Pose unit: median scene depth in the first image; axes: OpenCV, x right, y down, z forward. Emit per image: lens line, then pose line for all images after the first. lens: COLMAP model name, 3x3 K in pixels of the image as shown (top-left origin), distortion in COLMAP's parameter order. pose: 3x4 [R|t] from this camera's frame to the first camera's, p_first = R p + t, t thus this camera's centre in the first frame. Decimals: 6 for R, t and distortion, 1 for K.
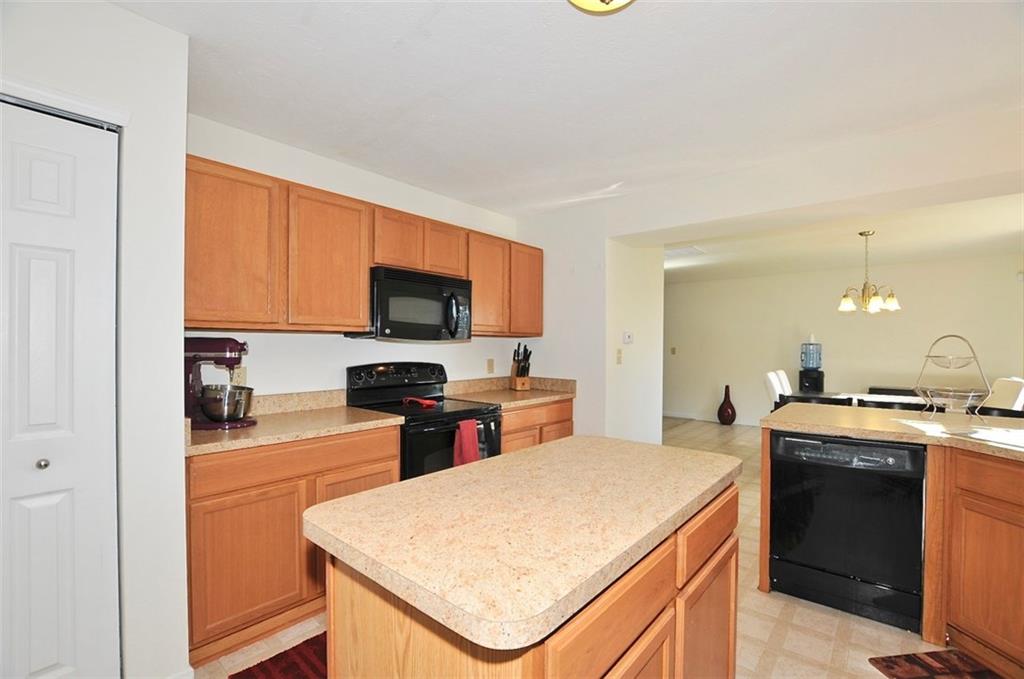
lens RADIAL K [[448.4, 0, 512.5], [0, 448.4, 343.1], [0, 0, 1]] dist [-0.021579, 0.000179]
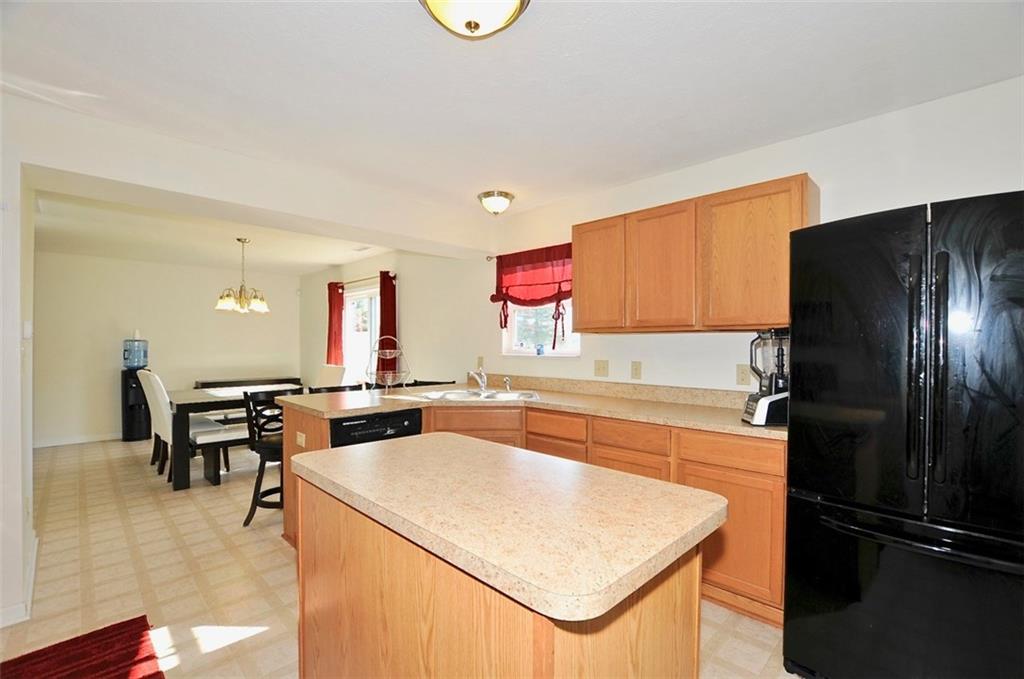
lens RADIAL K [[448.4, 0, 519.4], [0, 448.4, 344.6], [0, 0, 1]] dist [-0.021579, 0.000179]
pose [[0.074598, -0.005605, 0.997198, -0.484905], [-0.006286, 0.999962, 0.006091, -0.000314], [-0.997194, -0.006723, 0.074560, 0.442357]]
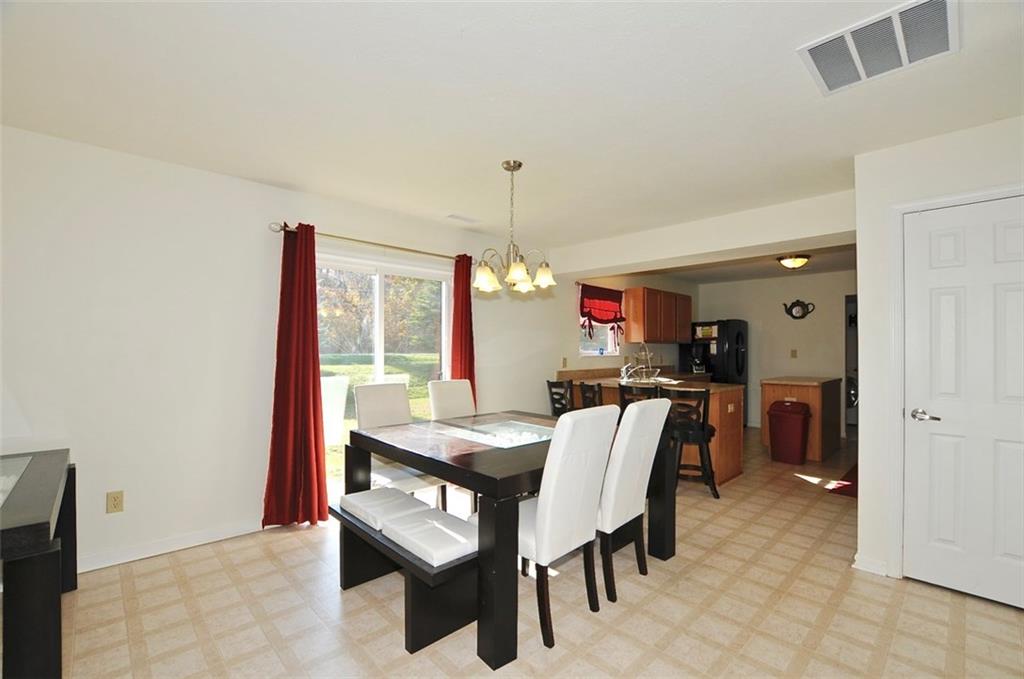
lens RADIAL K [[448.4, 0, 522.2], [0, 448.4, 342.3], [0, 0, 1]] dist [-0.021579, 0.000179]
pose [[-0.995710, -0.004057, 0.092445, 1.433570], [-0.005893, 0.999790, -0.019602, 0.028099], [-0.092346, -0.020063, -0.995525, 3.184376]]
